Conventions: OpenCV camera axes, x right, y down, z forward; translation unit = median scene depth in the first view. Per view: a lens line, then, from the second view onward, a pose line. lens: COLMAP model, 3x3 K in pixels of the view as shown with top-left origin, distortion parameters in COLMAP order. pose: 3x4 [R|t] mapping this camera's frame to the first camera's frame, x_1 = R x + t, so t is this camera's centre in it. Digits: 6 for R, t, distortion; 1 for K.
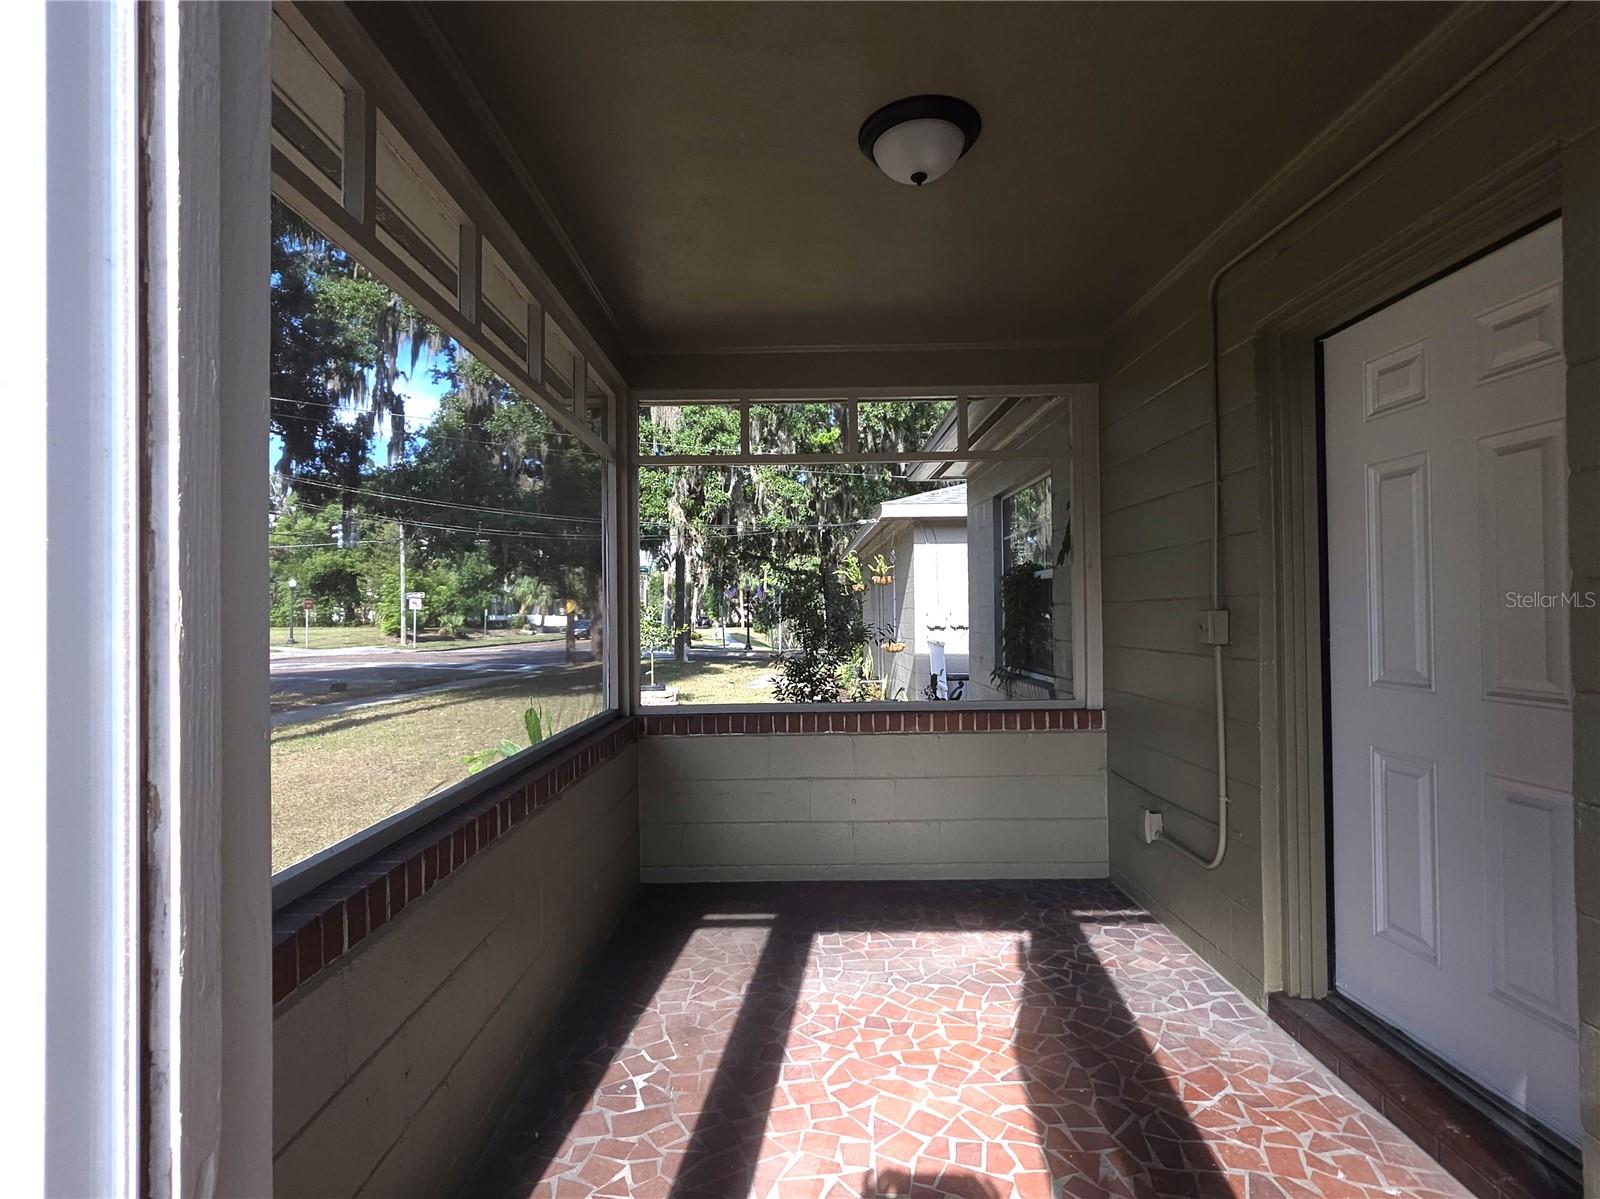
lens RADIAL K [[776.4, 0, 810.3], [0, 776.4, 603.1], [0, 0, 1]] dist [0.001945, 0.000119]
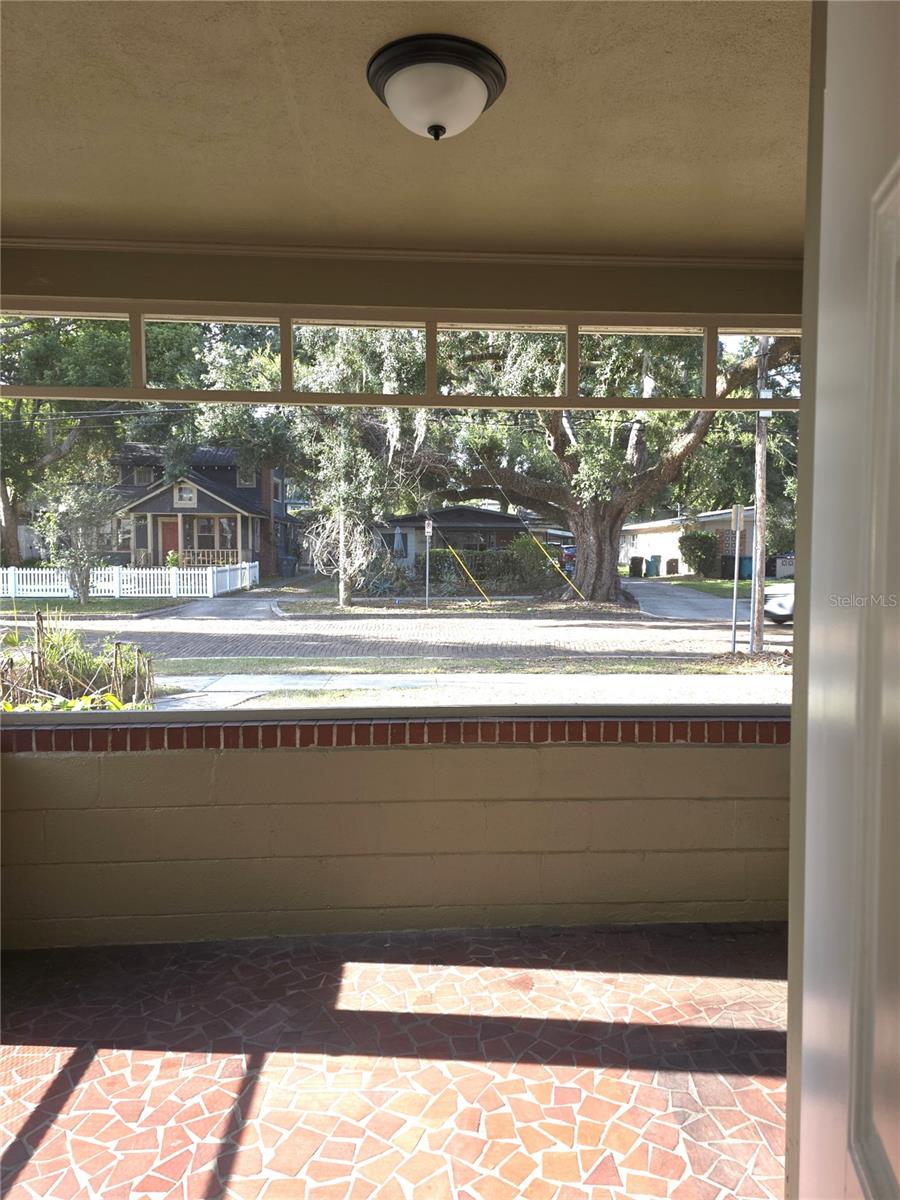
lens RADIAL K [[807.3, 0, 452.5], [0, 807.3, 597.2], [0, 0, 1]] dist [0.036319, -0.017507]
pose [[0.081364, 0.070599, -0.994181, 0.647349], [0.007391, 0.997418, 0.071433, -0.052547], [0.996657, -0.013160, 0.080632, 0.558057]]
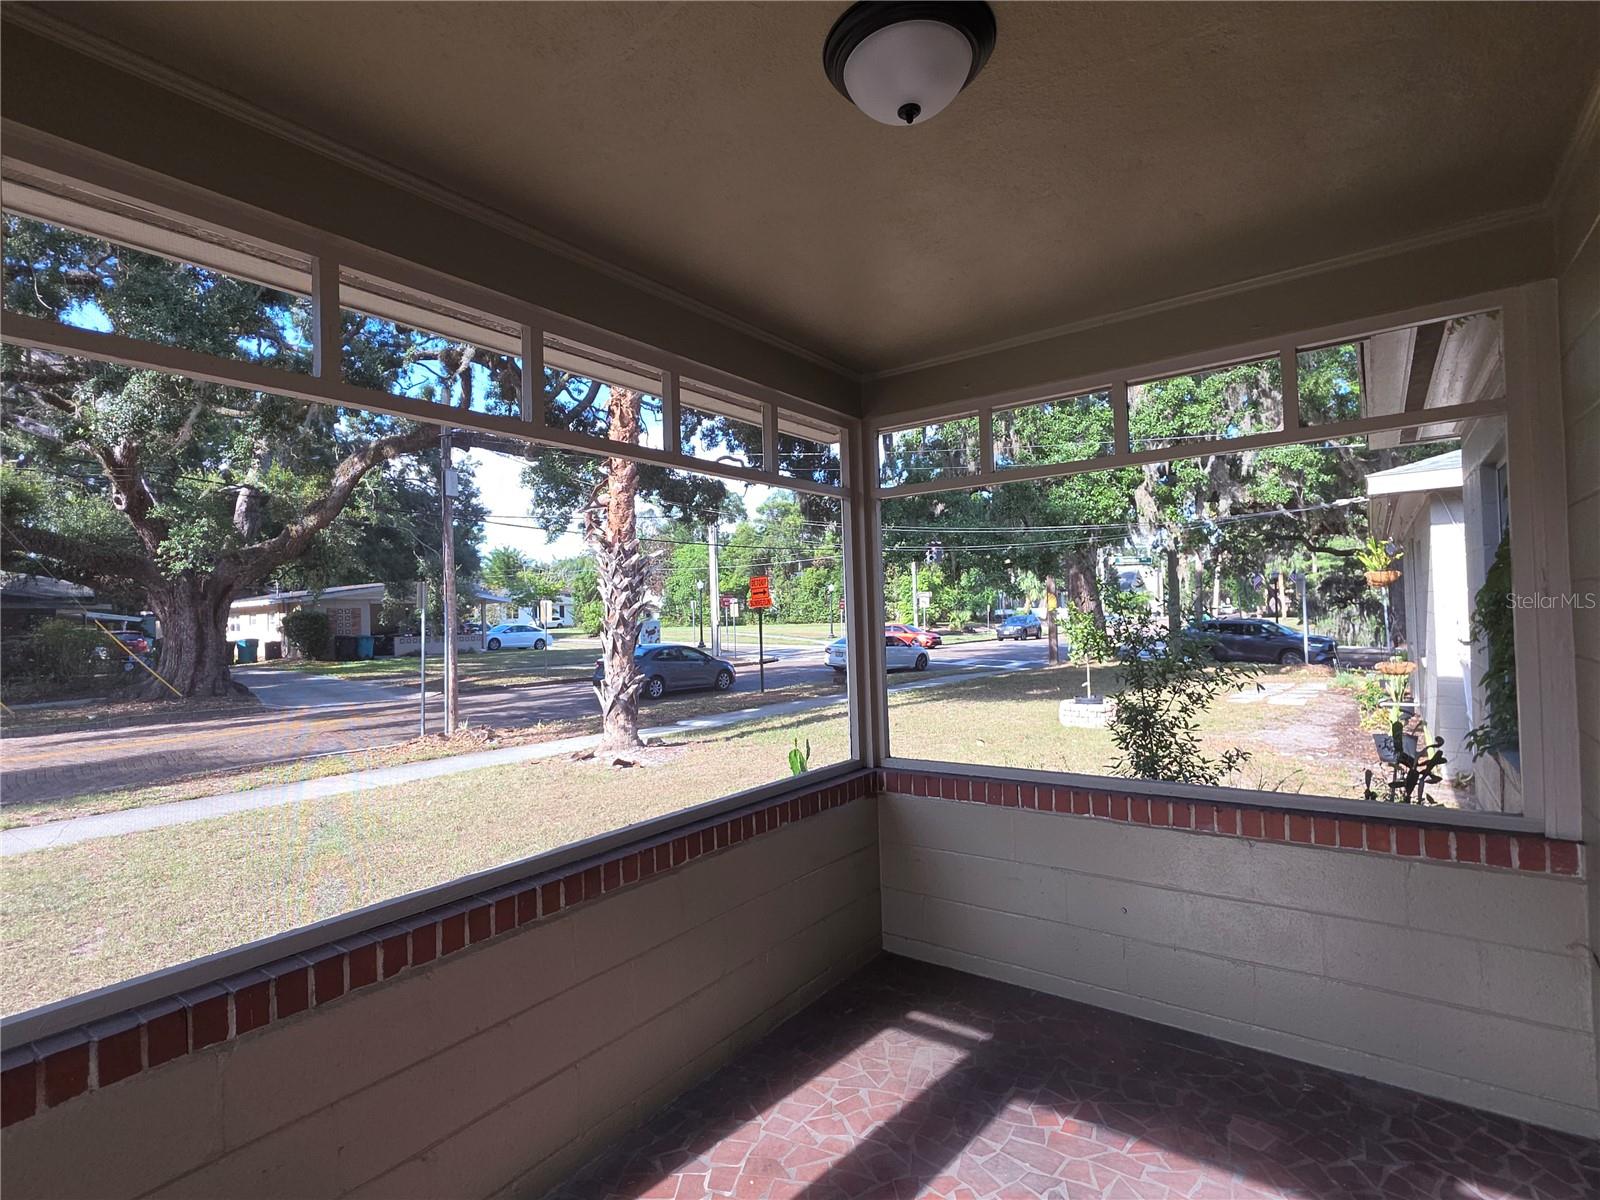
lens RADIAL K [[776.4, 0, 802.3], [0, 776.4, 604.3], [0, 0, 1]] dist [0.001945, 0.000119]
pose [[0.806411, -0.021452, -0.590967, 0.289191], [0.026782, 0.999641, 0.000259, -0.061698], [0.590749, -0.016036, 0.806696, 0.222817]]
